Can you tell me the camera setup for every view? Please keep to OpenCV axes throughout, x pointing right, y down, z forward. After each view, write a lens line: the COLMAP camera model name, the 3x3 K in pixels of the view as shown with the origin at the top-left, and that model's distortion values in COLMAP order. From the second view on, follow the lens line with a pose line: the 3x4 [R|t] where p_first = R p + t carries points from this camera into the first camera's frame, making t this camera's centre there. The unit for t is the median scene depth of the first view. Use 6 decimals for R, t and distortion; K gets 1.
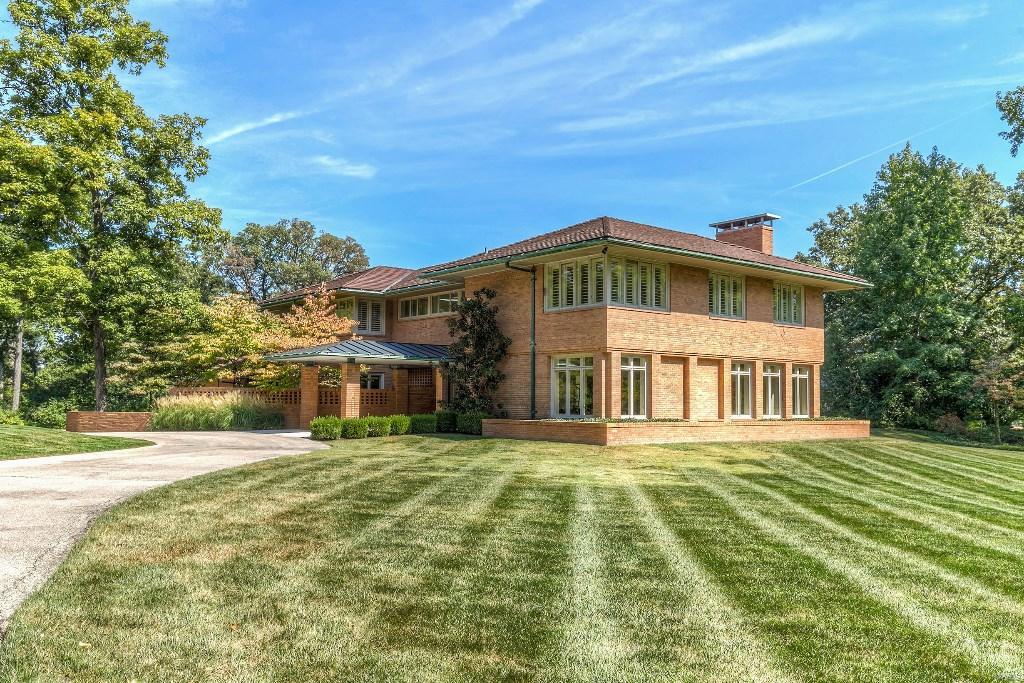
lens RADIAL K [[899.0, 0, 508.7], [0, 899.0, 343.5], [0, 0, 1]] dist [0.089643, -0.013220]
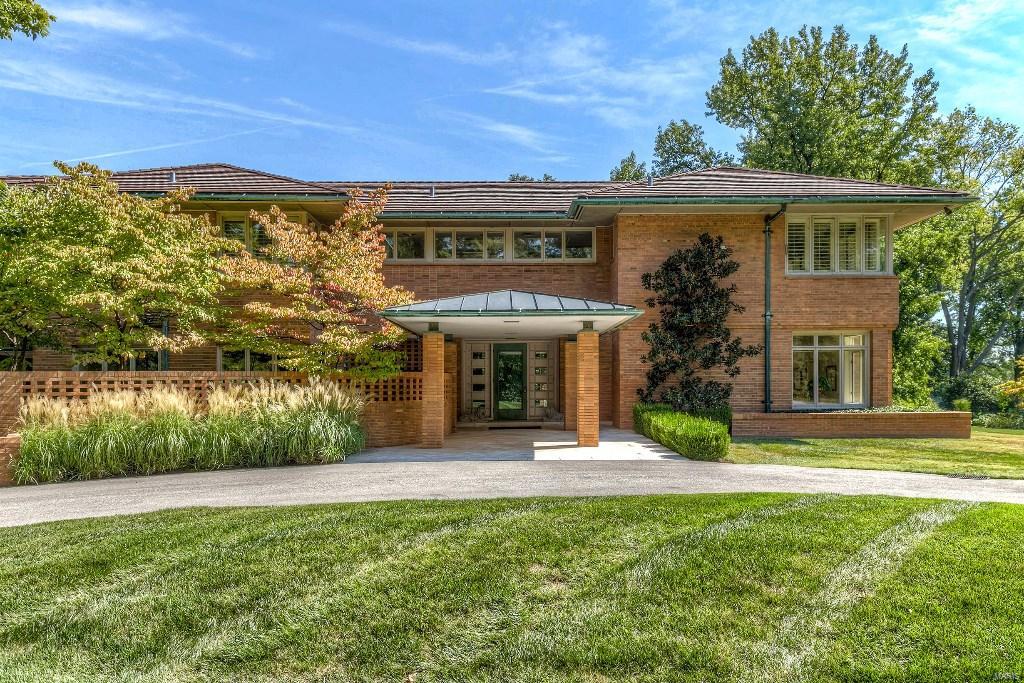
lens RADIAL K [[758.9, 0, 530.6], [0, 758.9, 367.4], [0, 0, 1]] dist [0.030807, -0.009206]
pose [[0.602236, -0.002458, 0.798314, -0.126713], [-0.043731, 0.998392, 0.036064, 0.006239], [-0.797119, -0.056630, 0.601161, 0.154924]]
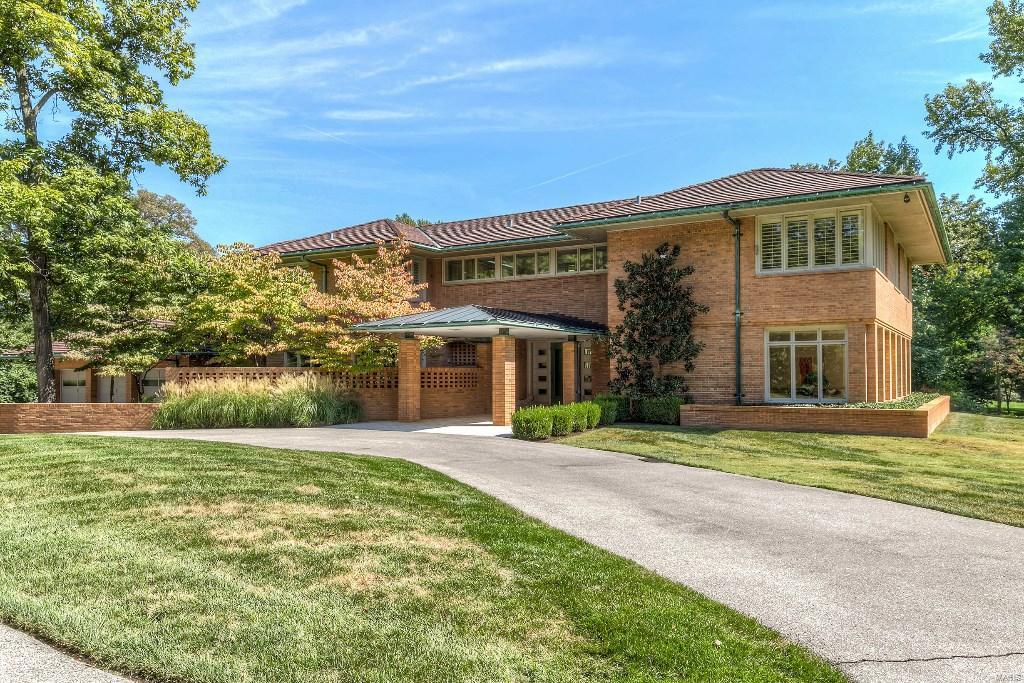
lens RADIAL K [[758.9, 0, 529.7], [0, 758.9, 341.9], [0, 0, 1]] dist [0.030807, -0.009206]
pose [[0.929419, 0.000430, 0.369025, -0.083283], [-0.012675, 0.999446, 0.030758, 0.001546], [-0.368807, -0.033265, 0.928910, 0.084656]]
